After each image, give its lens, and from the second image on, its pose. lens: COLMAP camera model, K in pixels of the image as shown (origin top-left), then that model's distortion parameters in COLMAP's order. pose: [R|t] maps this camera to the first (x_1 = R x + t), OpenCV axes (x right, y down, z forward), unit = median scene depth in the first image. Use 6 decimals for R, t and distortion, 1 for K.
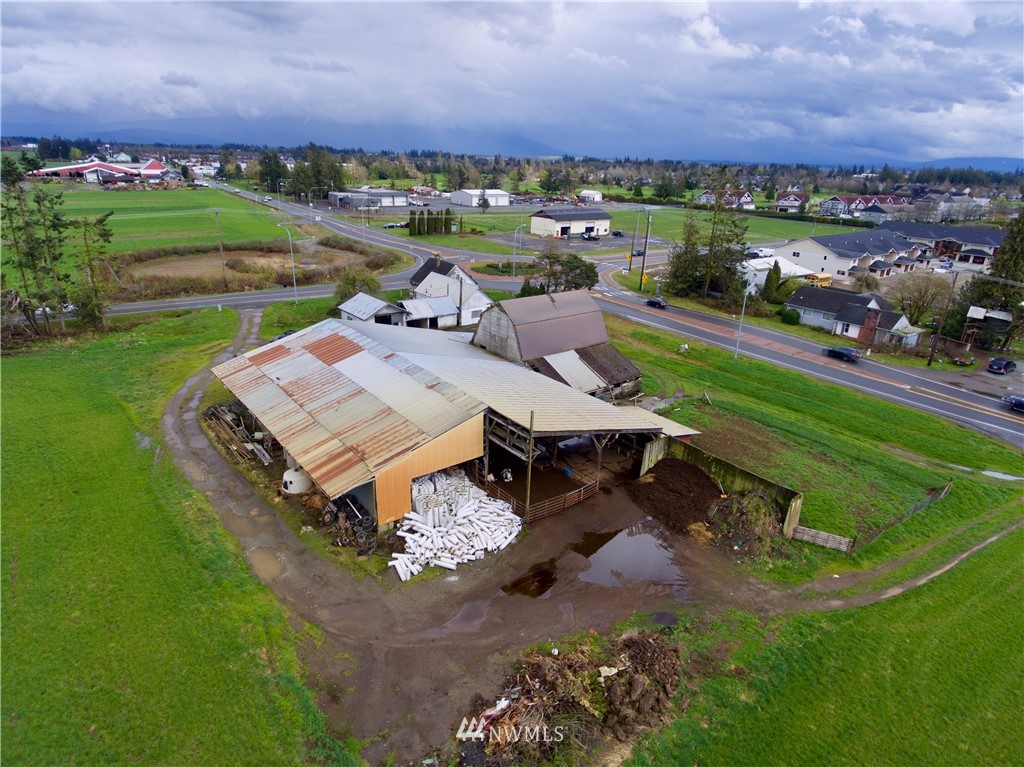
lens RADIAL K [[623.4, 0, 512.0], [0, 623.4, 383.5], [0, 0, 1]] dist [-0.032086, 0.021446]
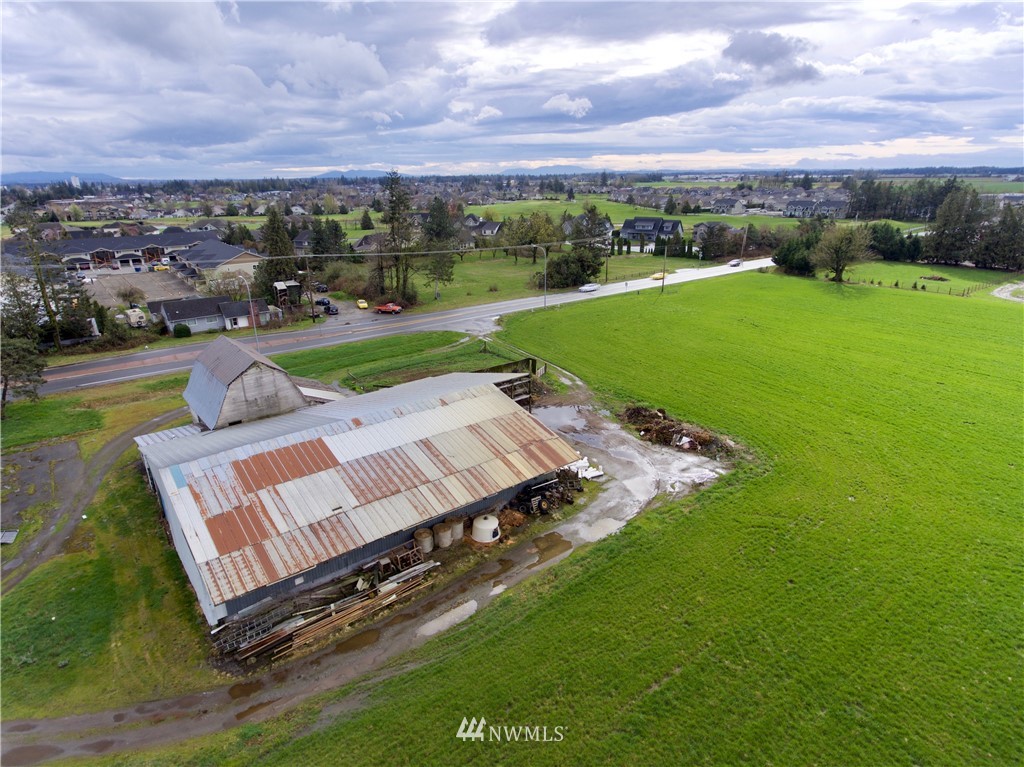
lens RADIAL K [[623.4, 0, 512.0], [0, 623.4, 383.5], [0, 0, 1]] dist [-0.032086, 0.021446]
pose [[-0.040742, -0.344537, 0.937888, -0.676275], [0.350832, 0.873969, 0.336297, -0.207608], [-0.935552, 0.342742, 0.085267, 0.445930]]
